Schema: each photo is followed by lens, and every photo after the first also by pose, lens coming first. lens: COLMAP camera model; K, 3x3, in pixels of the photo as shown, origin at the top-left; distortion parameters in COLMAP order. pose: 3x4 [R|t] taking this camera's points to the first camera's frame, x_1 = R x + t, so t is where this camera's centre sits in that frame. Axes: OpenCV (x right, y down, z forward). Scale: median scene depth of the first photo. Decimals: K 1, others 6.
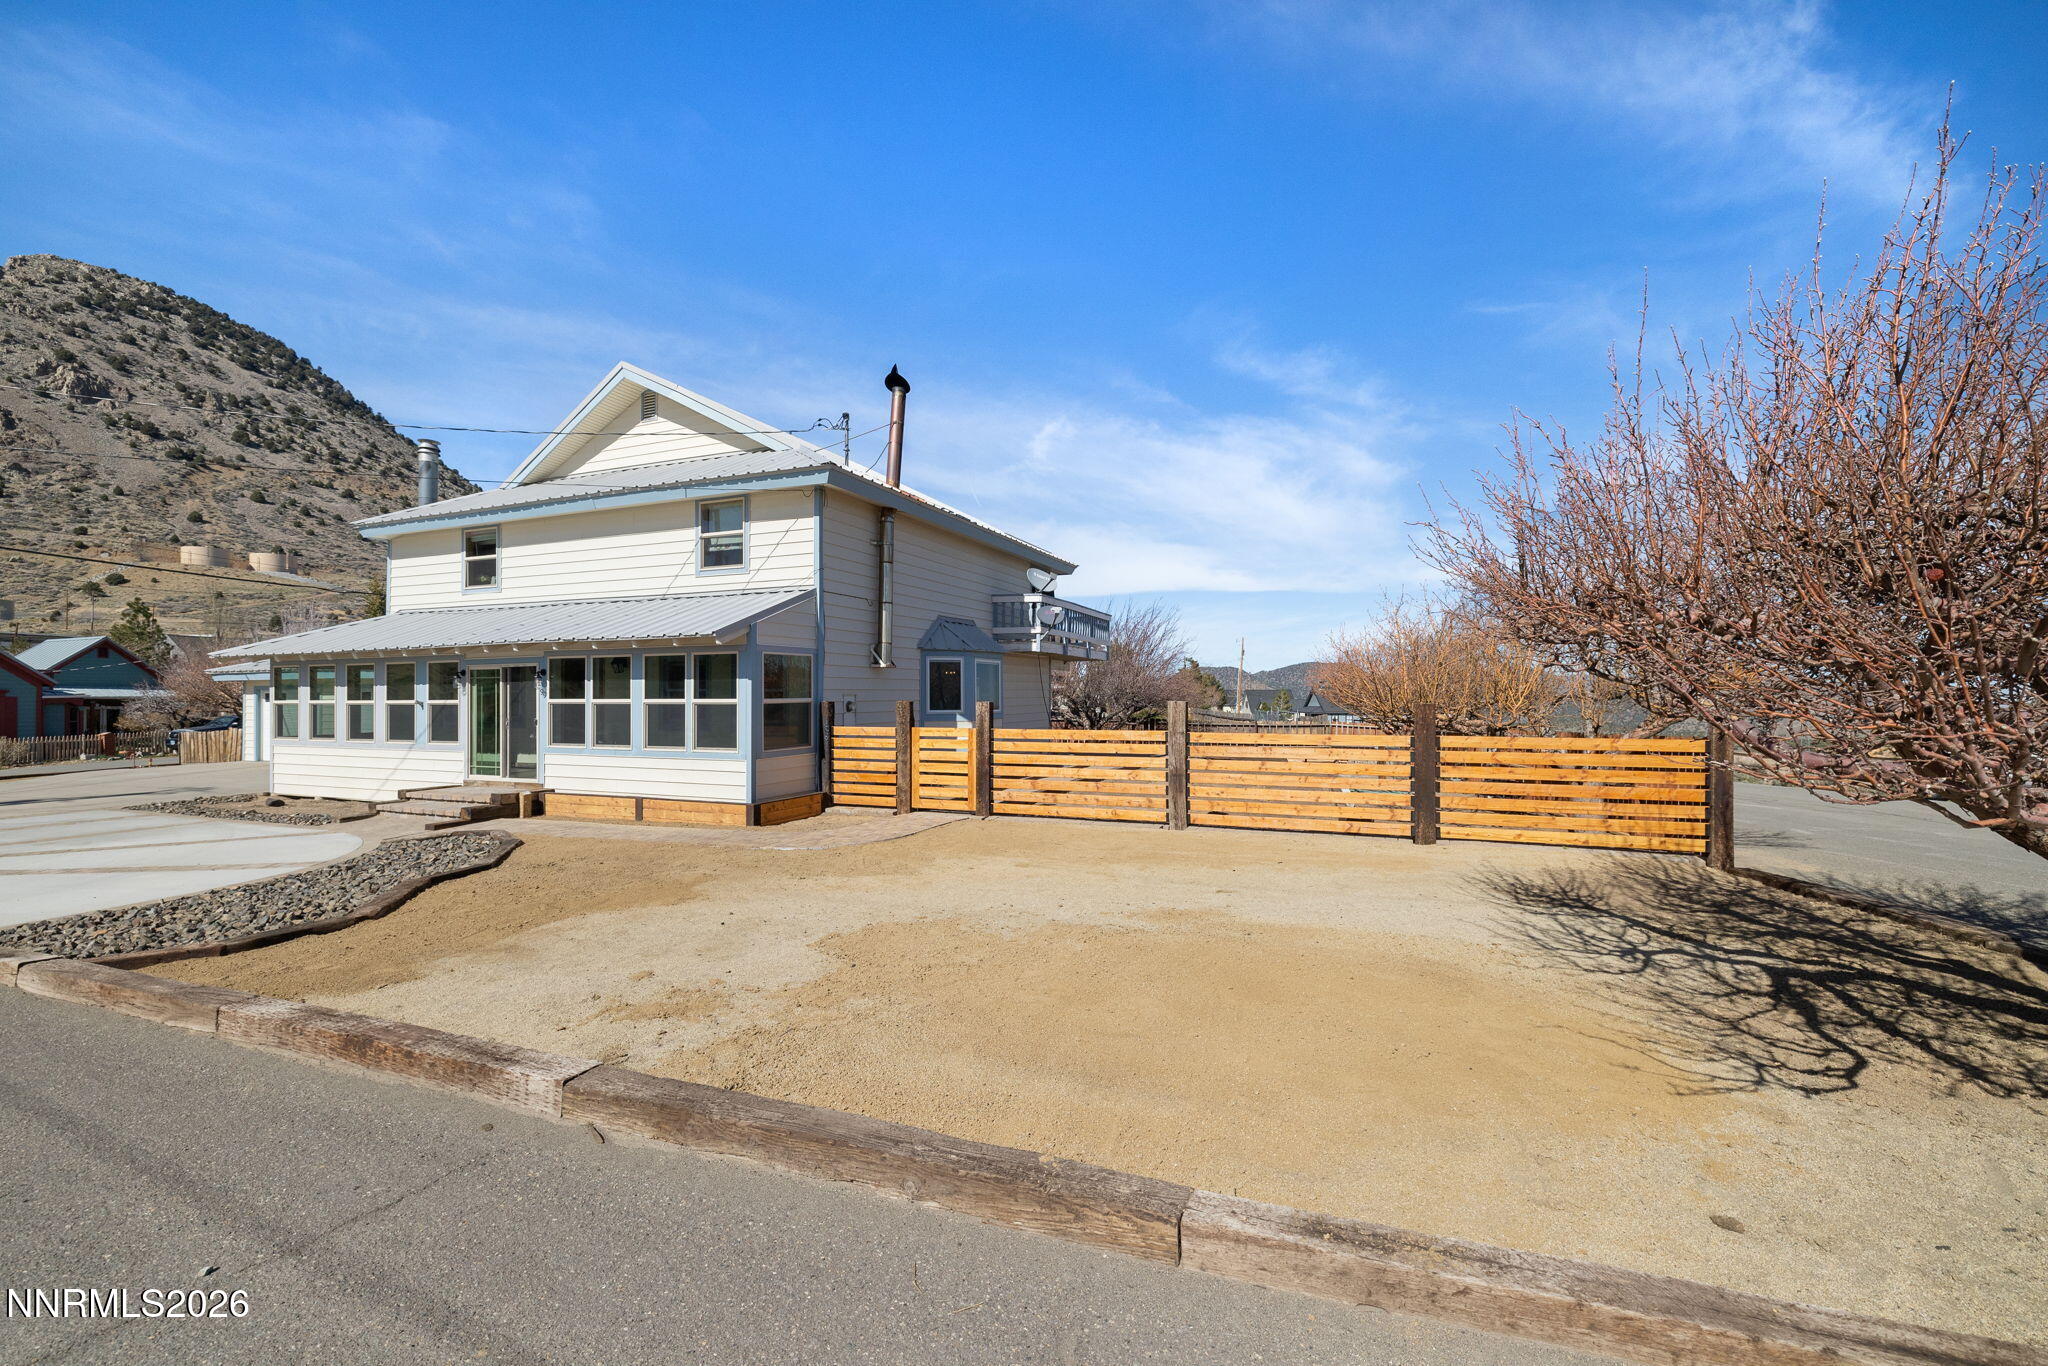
lens RADIAL K [[851.2, 0, 1028.4], [0, 851.2, 685.6], [0, 0, 1]] dist [0.000703, -0.000144]
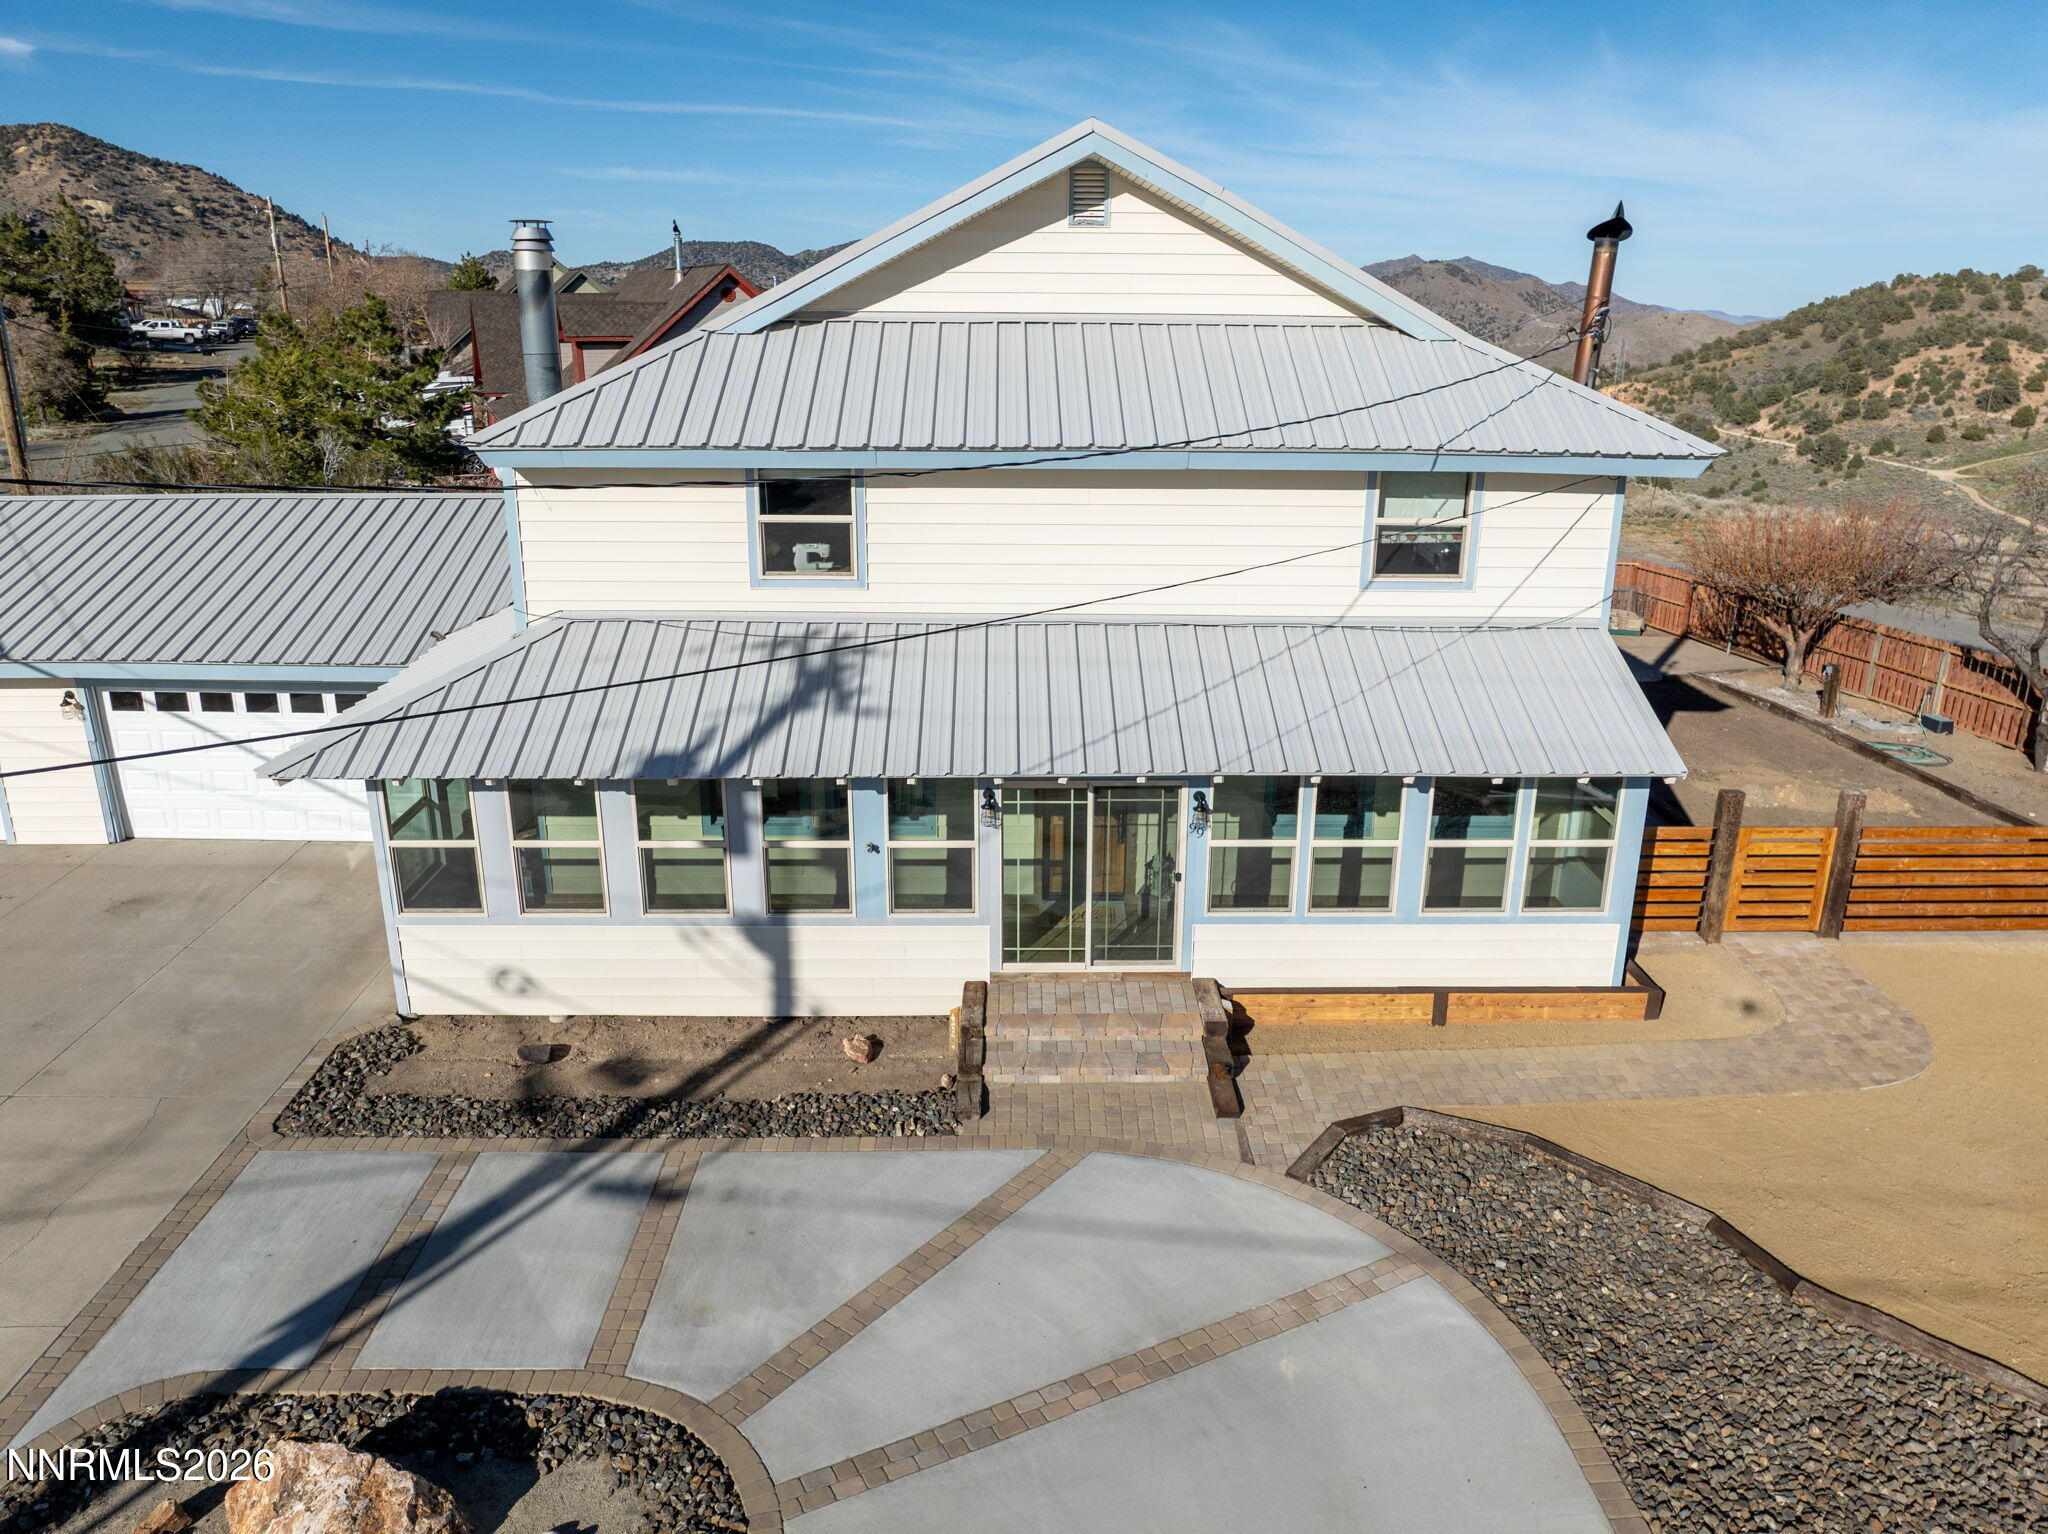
lens RADIAL K [[1449.1, 0, 1026.8], [0, 1449.1, 763.2], [0, 0, 1]] dist [-0.065407, 0.042439]
pose [[0.915717, -0.116331, 0.384616, -0.941395], [-0.012963, 0.948125, 0.317634, -0.308757], [-0.401614, -0.295848, 0.866706, 0.190956]]
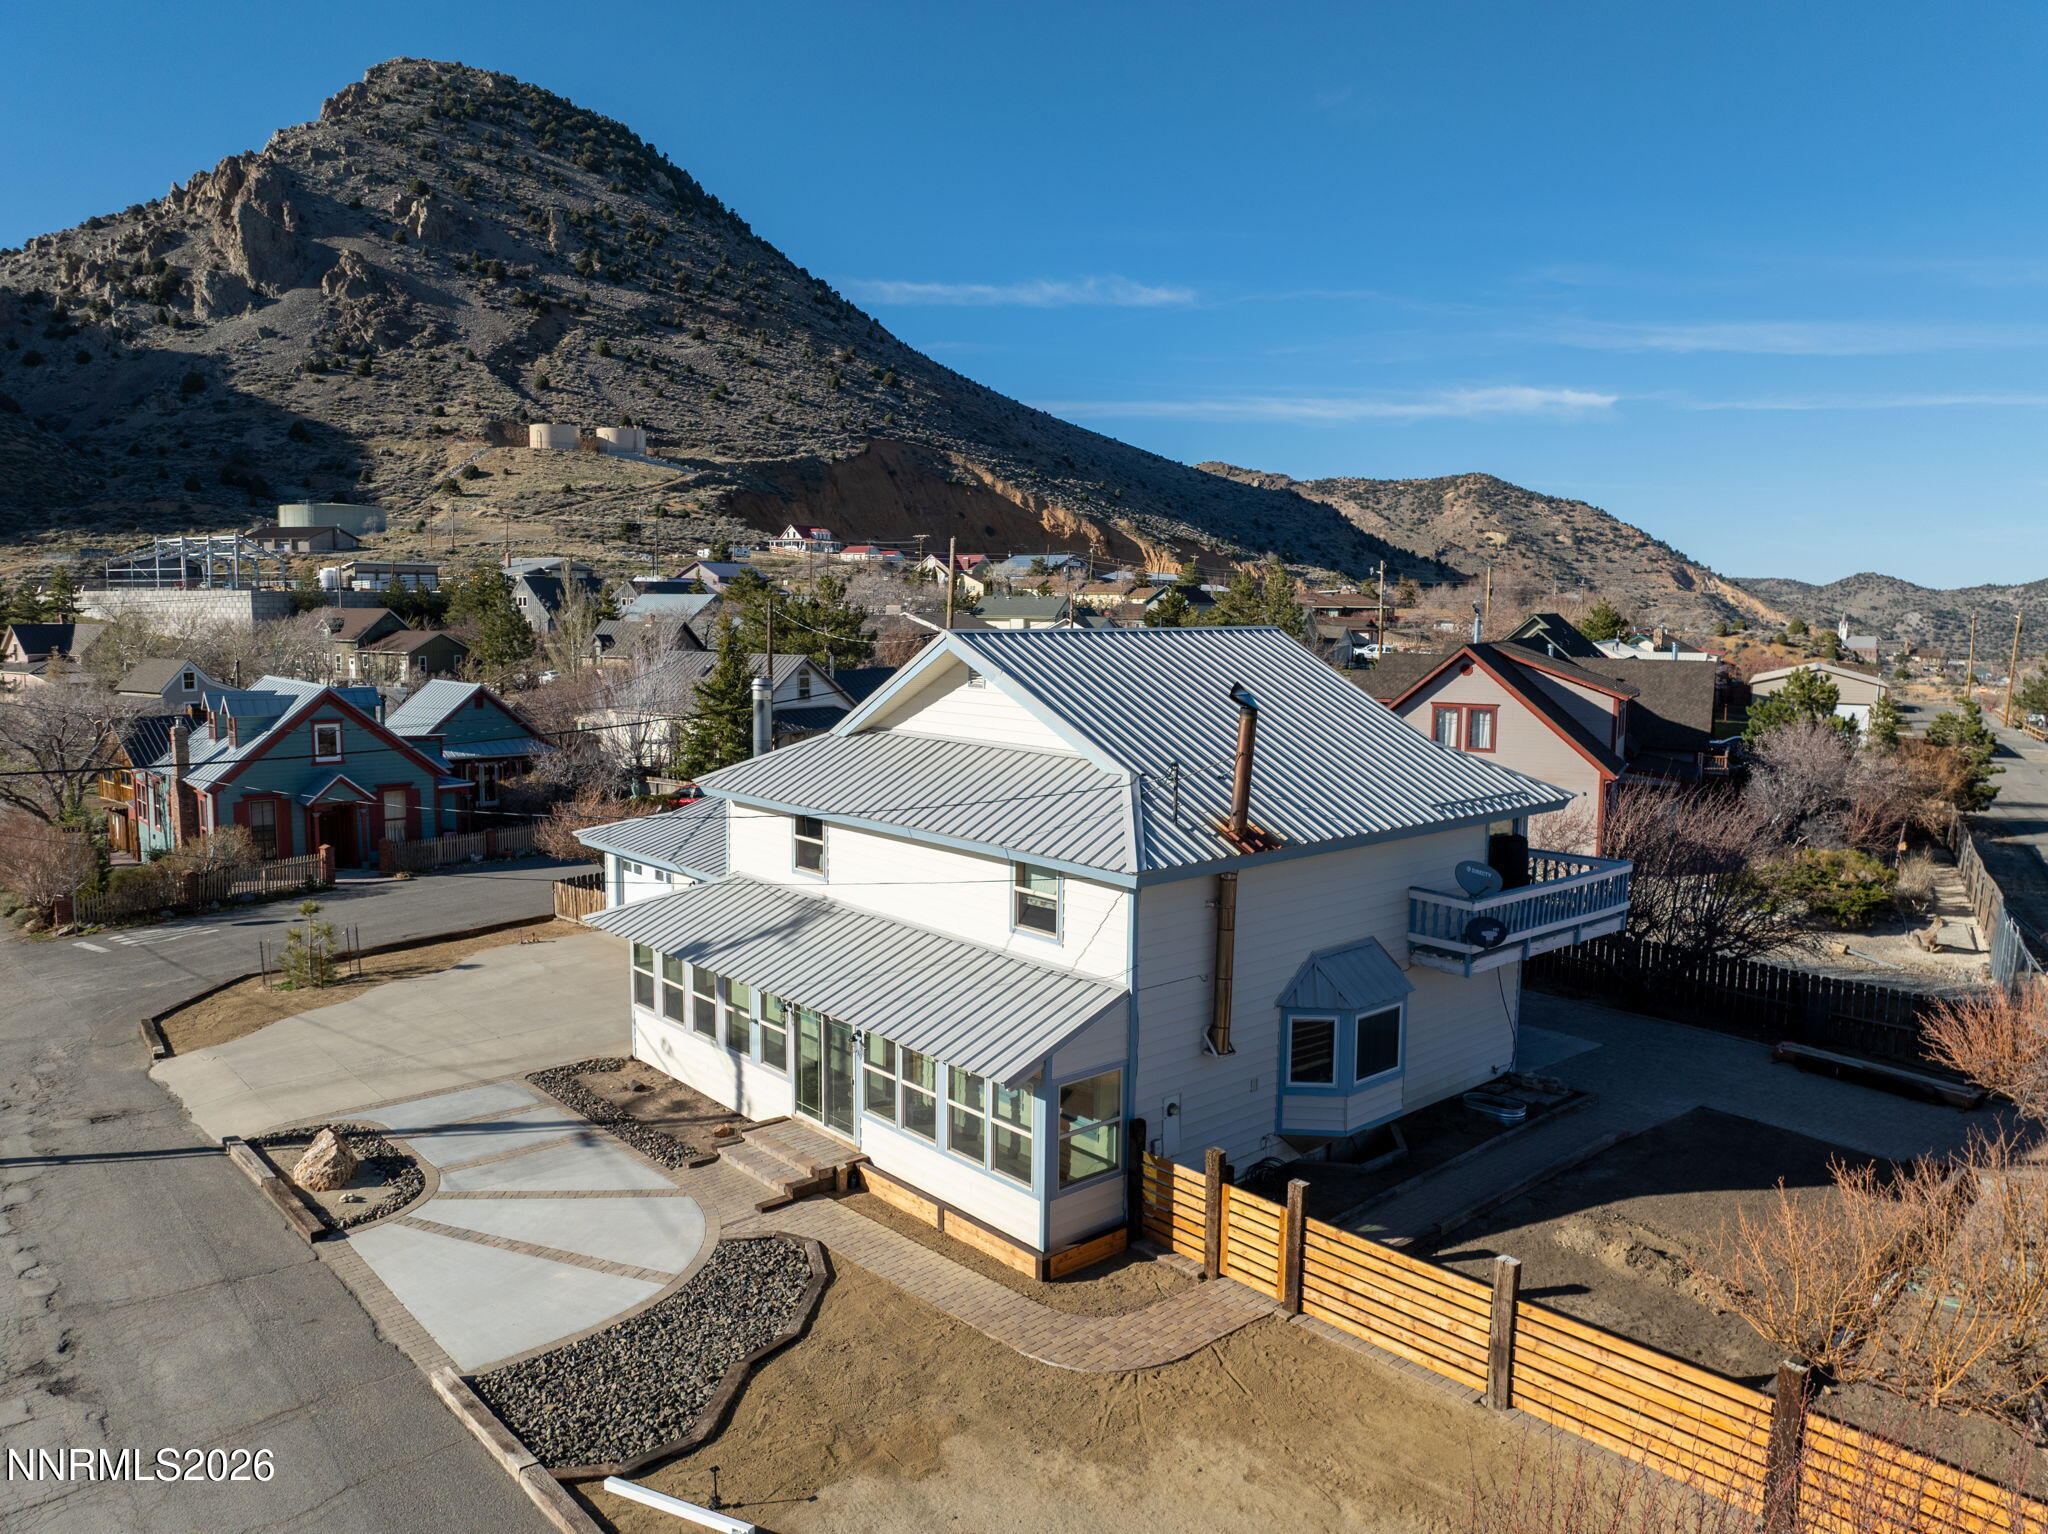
lens RADIAL K [[1452.6, 0, 1032.4], [0, 1452.6, 734.0], [0, 0, 1]] dist [-0.041304, 0.000117]
pose [[0.899673, 0.050209, -0.433668, 0.247991], [-0.007664, 0.995028, 0.099301, -0.451606], [0.436498, -0.086015, 0.895584, -0.283320]]
